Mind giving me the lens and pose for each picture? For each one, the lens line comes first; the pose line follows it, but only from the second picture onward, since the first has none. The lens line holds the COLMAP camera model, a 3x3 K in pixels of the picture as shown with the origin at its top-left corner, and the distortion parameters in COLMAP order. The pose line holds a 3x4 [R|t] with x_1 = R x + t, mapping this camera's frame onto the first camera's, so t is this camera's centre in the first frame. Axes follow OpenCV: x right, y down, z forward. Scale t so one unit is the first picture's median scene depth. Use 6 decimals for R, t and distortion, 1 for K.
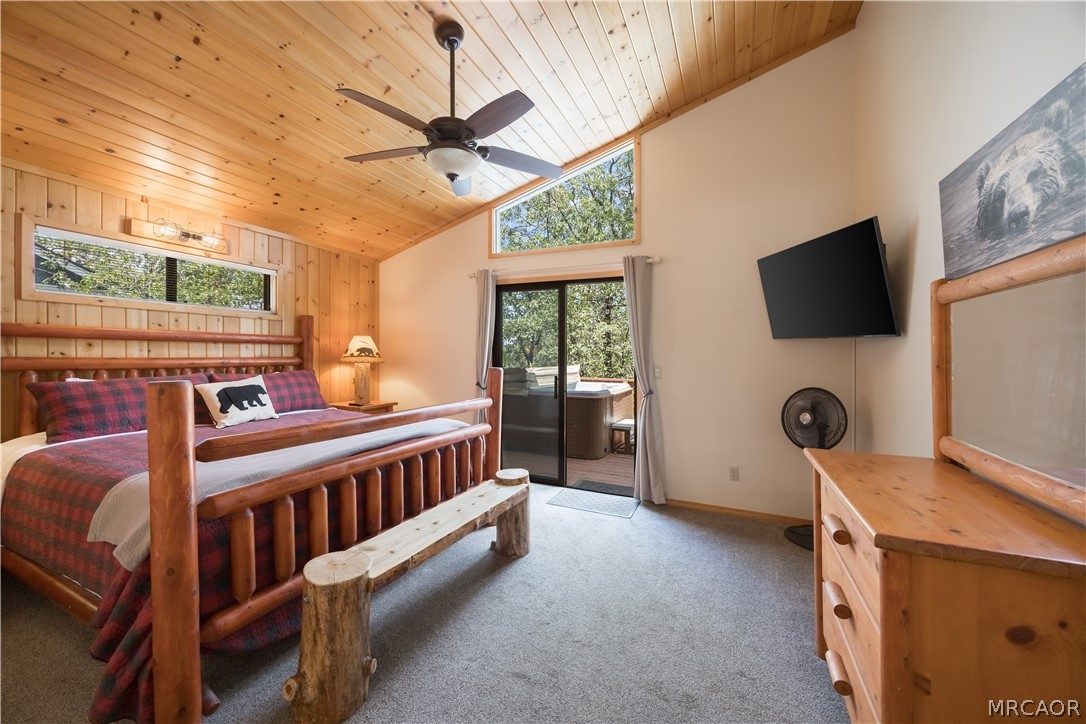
lens RADIAL K [[423.8, 0, 544.4], [0, 423.8, 361.3], [0, 0, 1]] dist [0.004648, 0.000021]
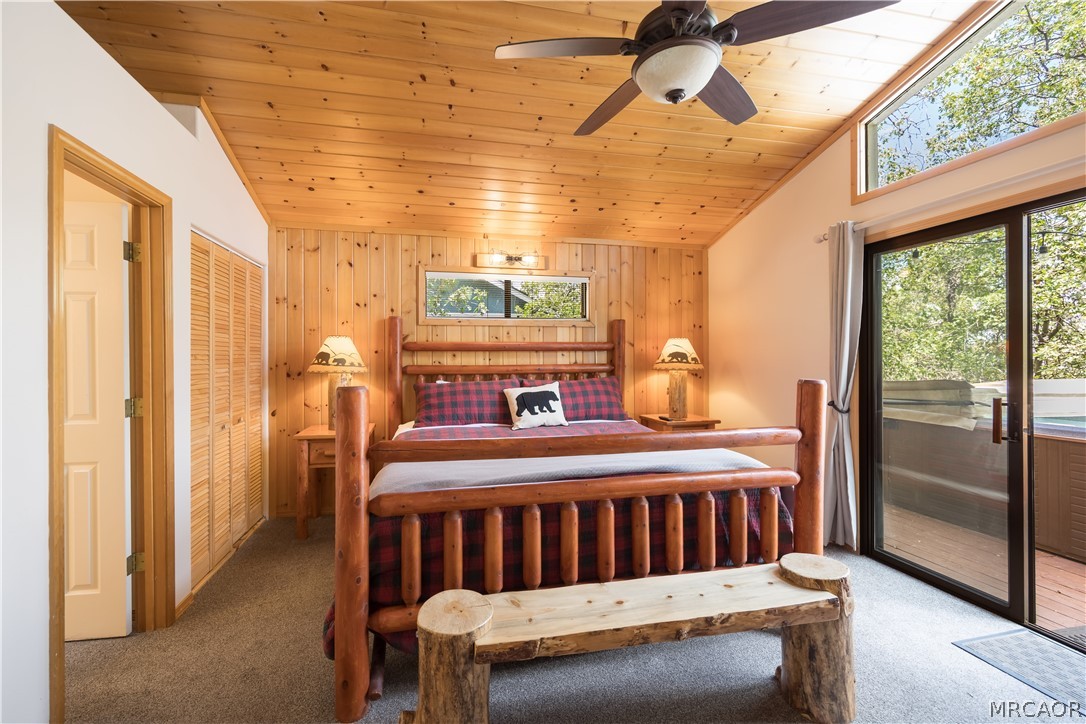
lens RADIAL K [[454.1, 0, 542.7], [0, 454.1, 364.2], [0, 0, 1]] dist [0.005158, 0.000686]
pose [[0.596544, -0.004337, -0.802568, 0.201452], [-0.000815, 0.999982, -0.006009, -0.003364], [0.802580, 0.004239, 0.596530, 0.341133]]
